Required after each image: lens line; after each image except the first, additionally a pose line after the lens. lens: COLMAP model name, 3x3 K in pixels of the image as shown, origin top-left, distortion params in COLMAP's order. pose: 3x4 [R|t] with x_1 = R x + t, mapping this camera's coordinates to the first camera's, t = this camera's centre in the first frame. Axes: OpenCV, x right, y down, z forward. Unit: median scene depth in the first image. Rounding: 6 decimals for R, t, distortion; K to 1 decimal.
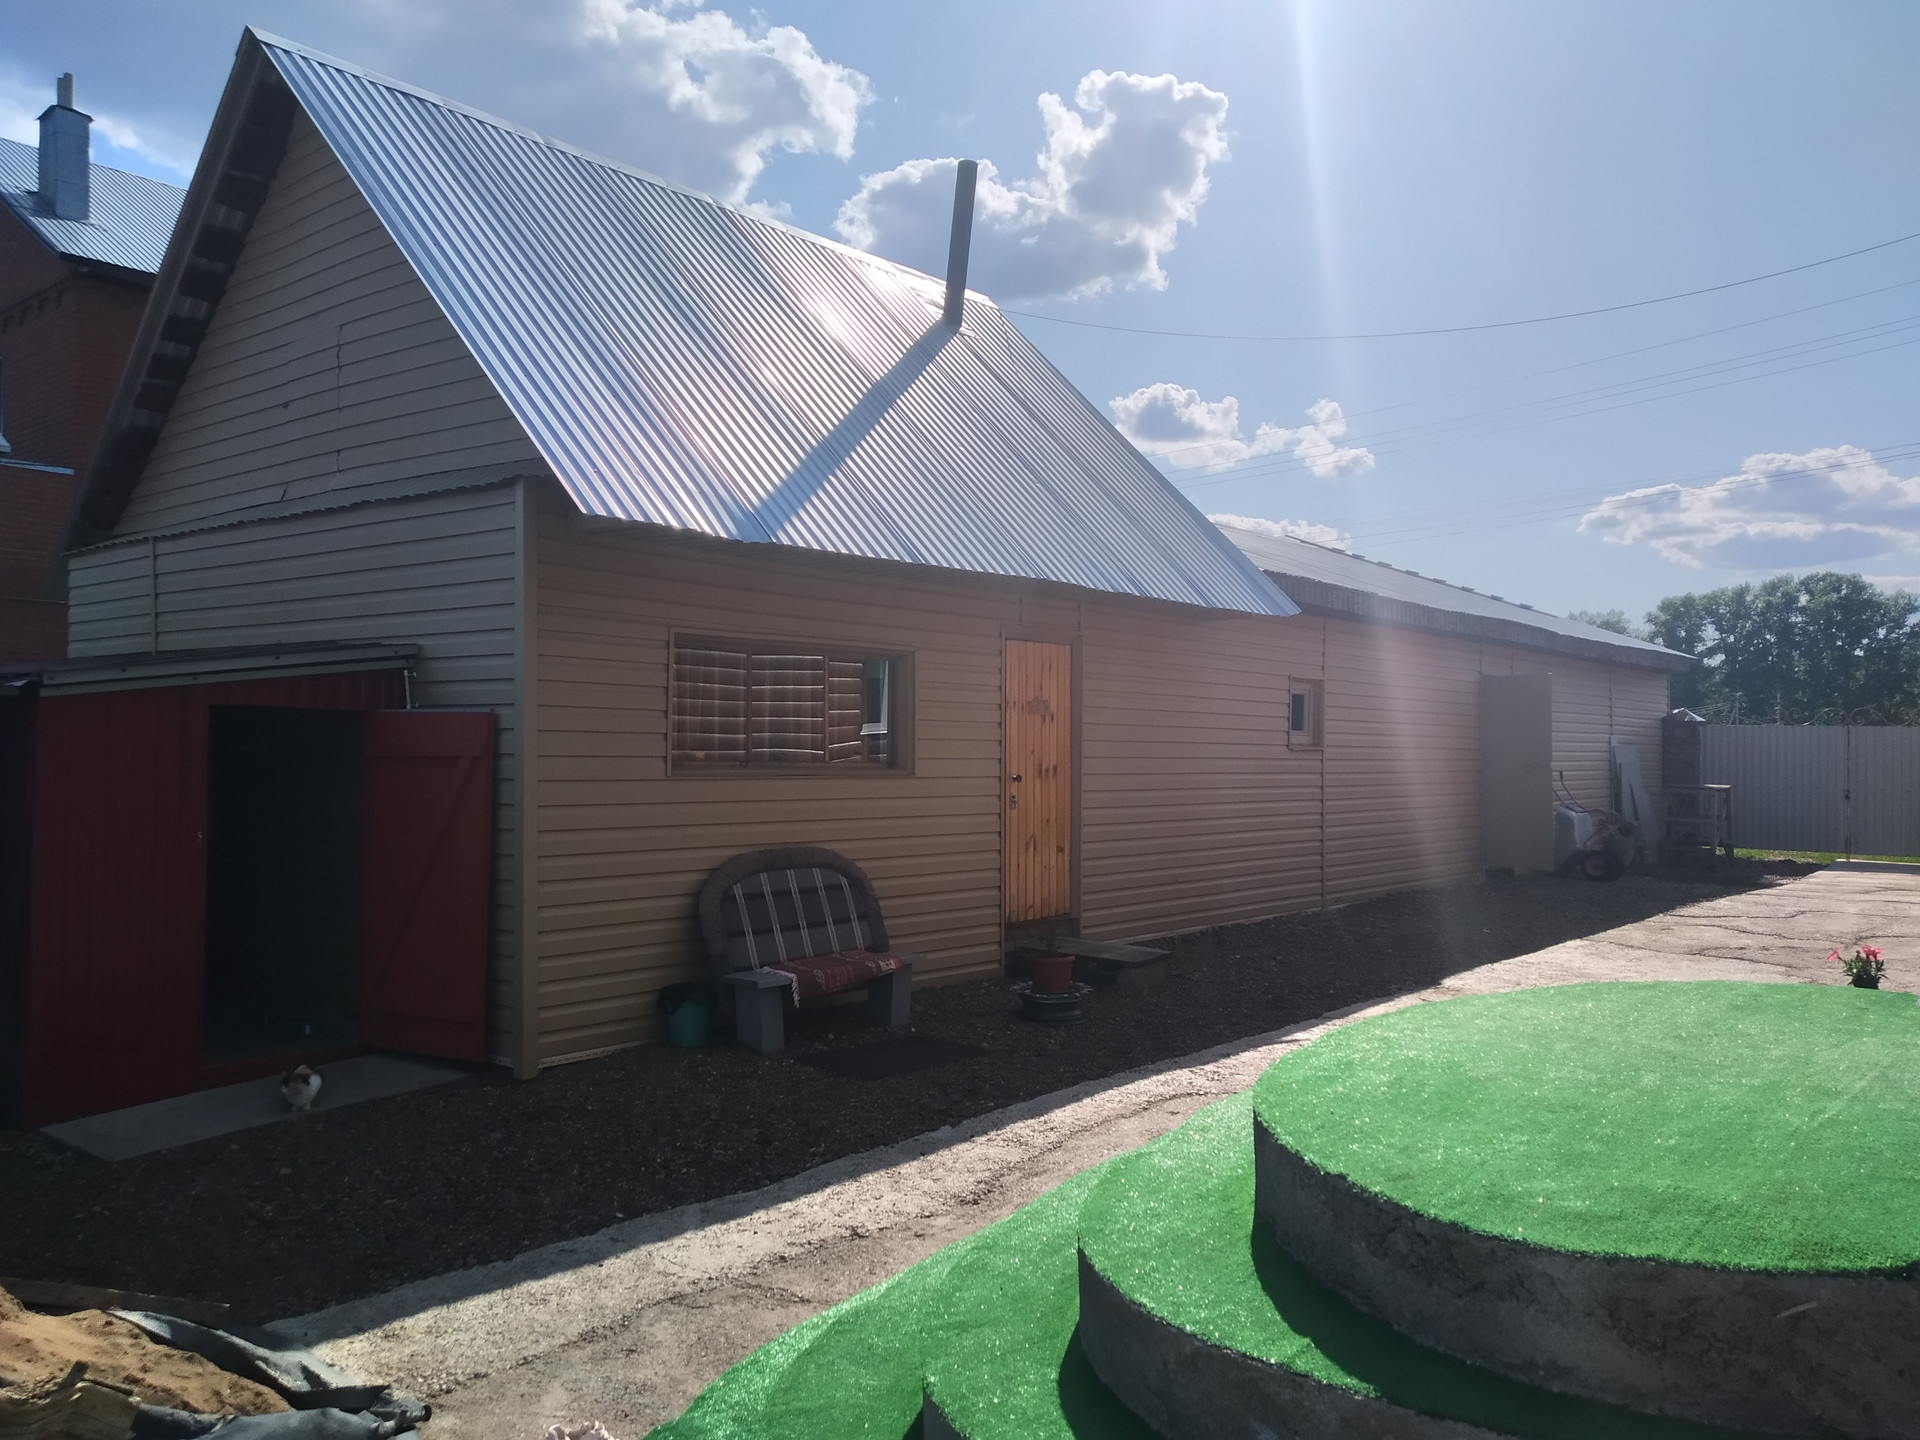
lens RADIAL K [[1491.4, 0, 961.5], [0, 1491.4, 715.5], [0, 0, 1]] dist [0.024428, -0.033939]
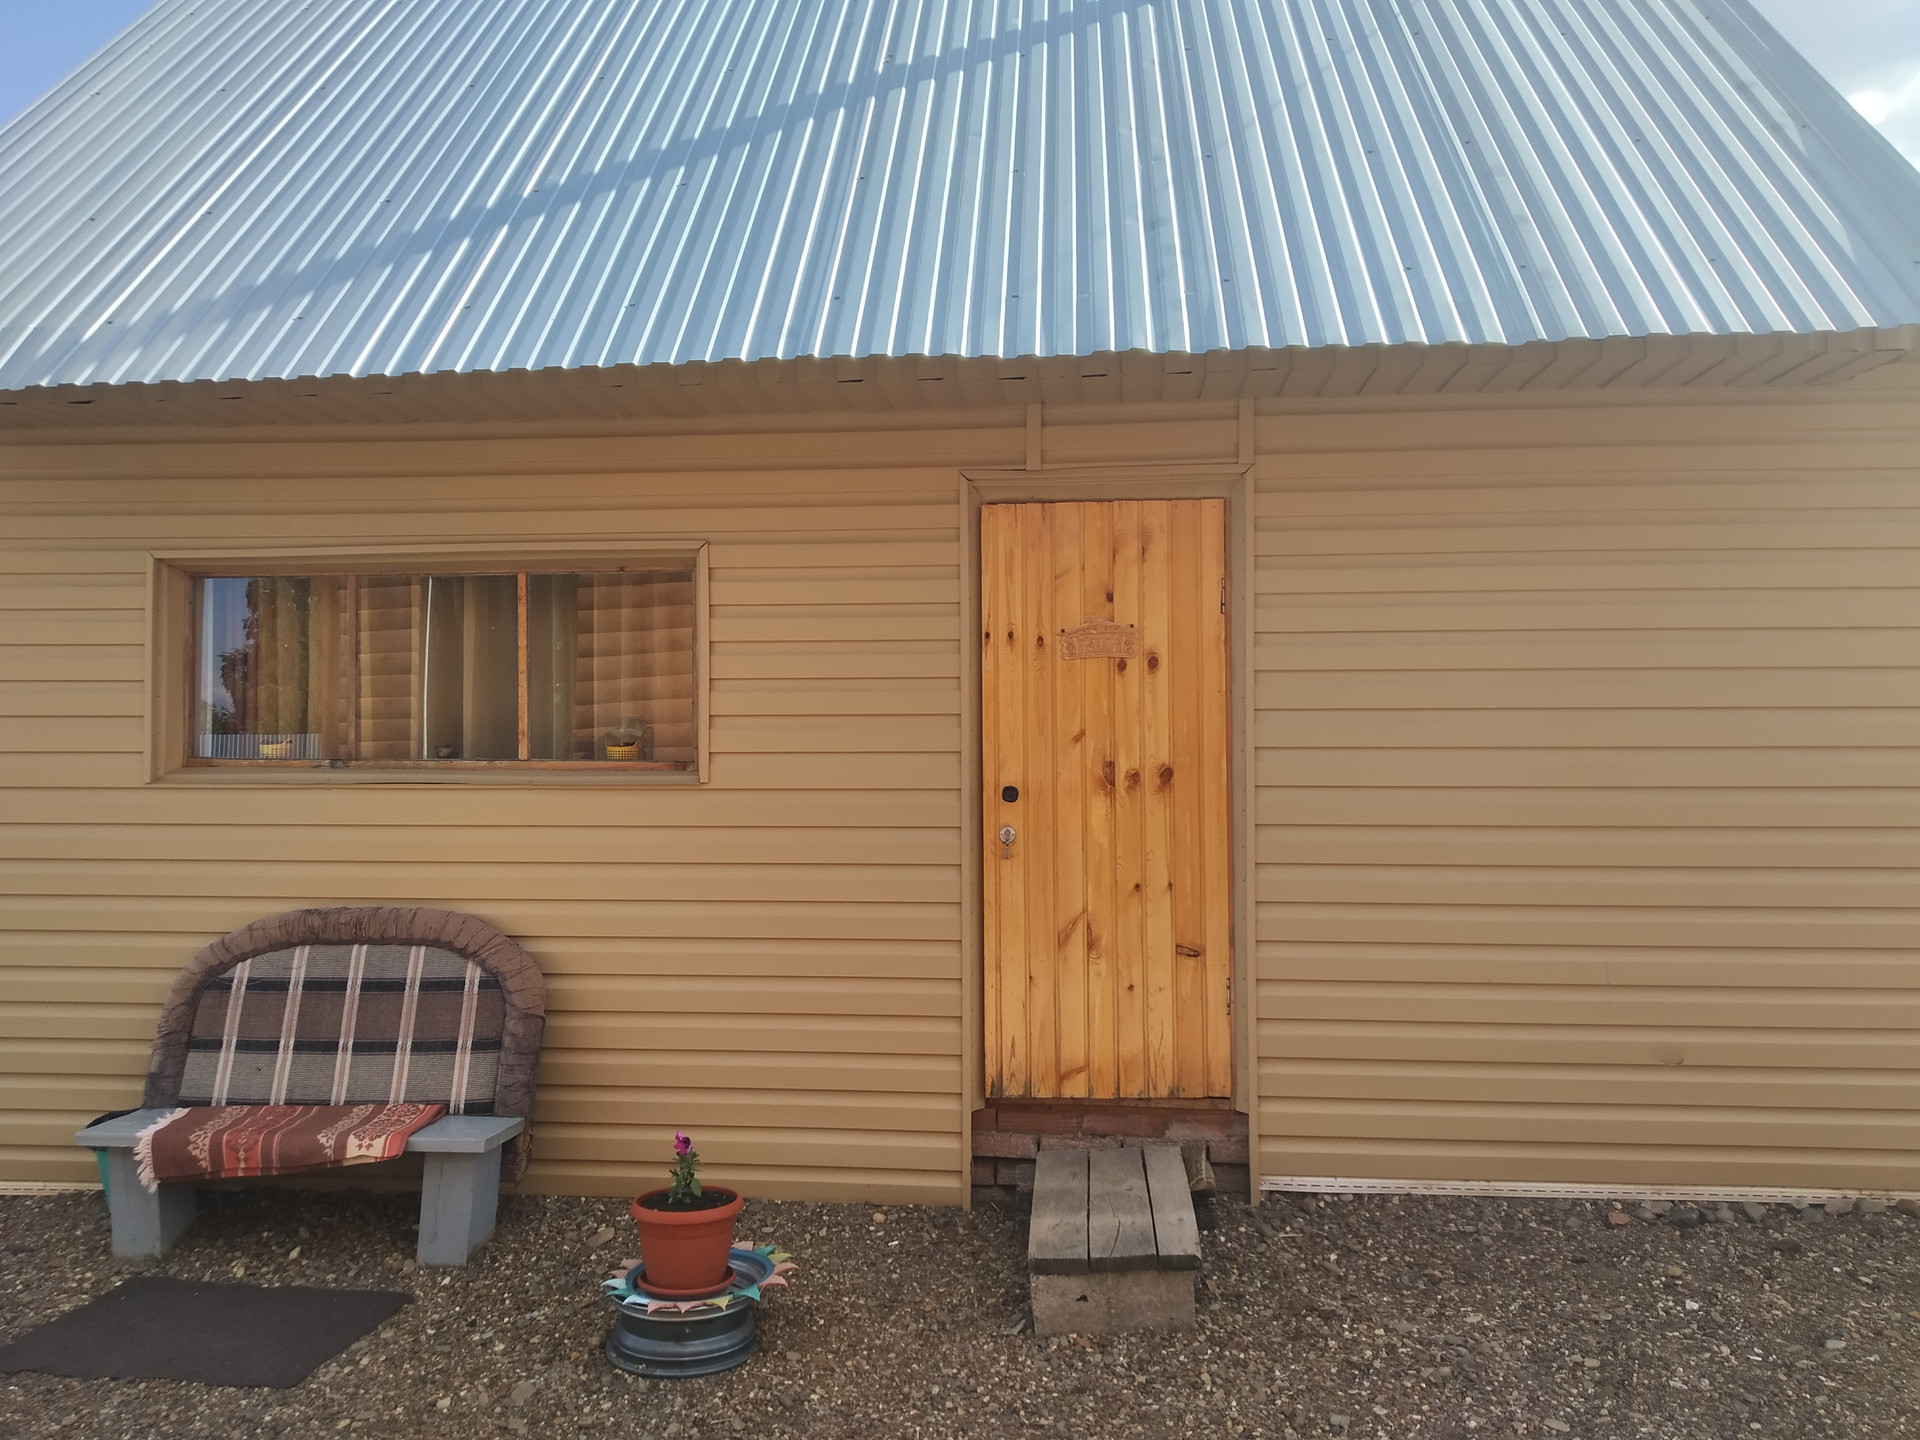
lens RADIAL K [[1491.4, 0, 960.5], [0, 1491.4, 731.0], [0, 0, 1]] dist [0.024428, -0.033939]
pose [[0.569553, -0.008330, -0.821913, 0.420364], [0.027638, 0.999577, 0.009021, 0.017504], [0.821490, -0.027854, 0.569542, 0.725031]]
